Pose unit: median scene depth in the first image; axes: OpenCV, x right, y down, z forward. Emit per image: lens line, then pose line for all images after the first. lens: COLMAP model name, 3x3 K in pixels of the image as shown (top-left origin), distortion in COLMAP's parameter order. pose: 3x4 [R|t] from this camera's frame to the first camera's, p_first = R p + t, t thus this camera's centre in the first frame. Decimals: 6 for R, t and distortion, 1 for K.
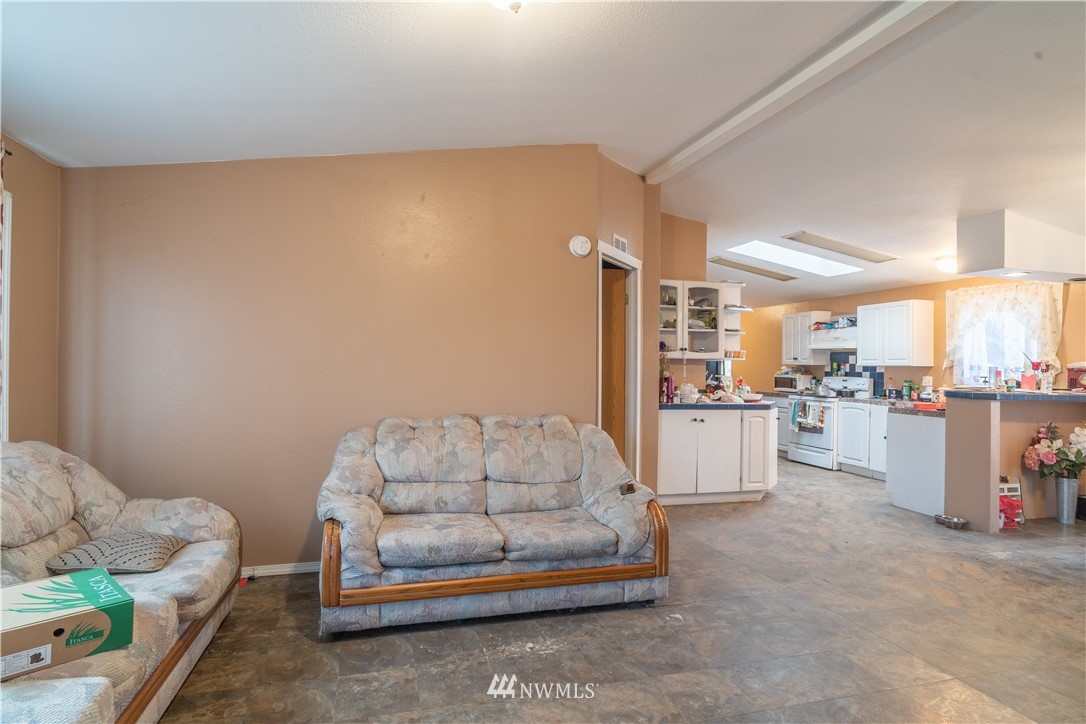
lens RADIAL K [[562.4, 0, 541.1], [0, 562.4, 371.7], [0, 0, 1]] dist [-0.001314, 0.000212]
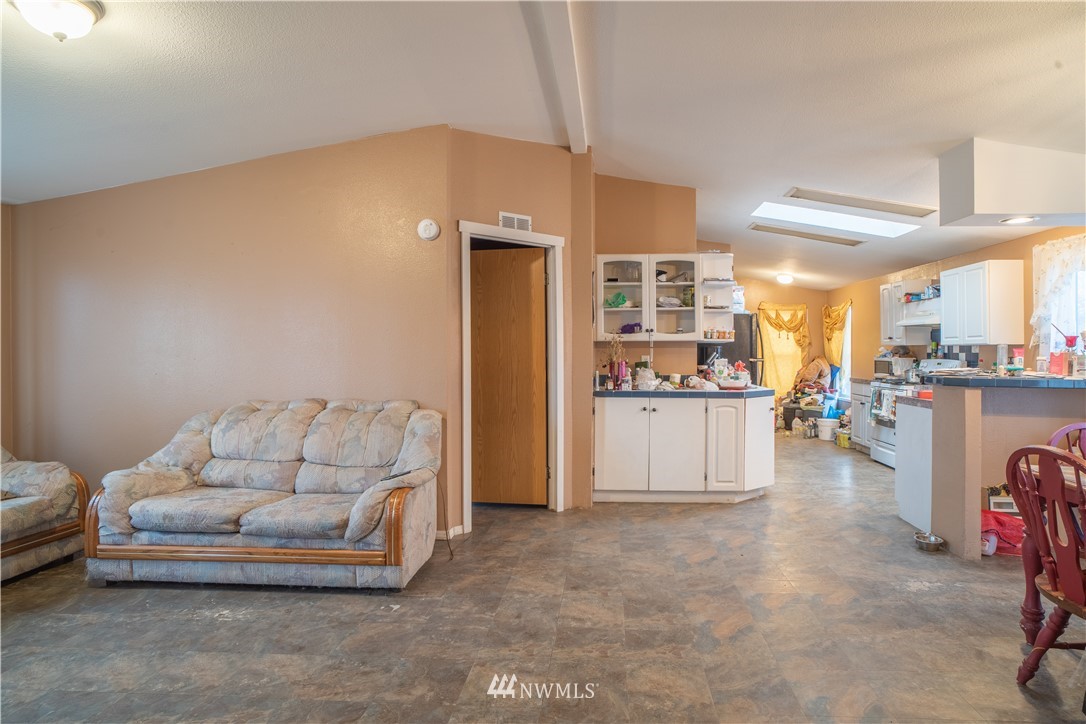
lens RADIAL K [[581.1, 0, 543.0], [0, 581.1, 362.0], [0, 0, 1]] dist [-0.028400, 0.002185]
pose [[0.952638, -0.010304, -0.303933, 0.470003], [0.011883, 0.999924, 0.003344, 0.006757], [0.303876, -0.006798, 0.952687, 0.076809]]
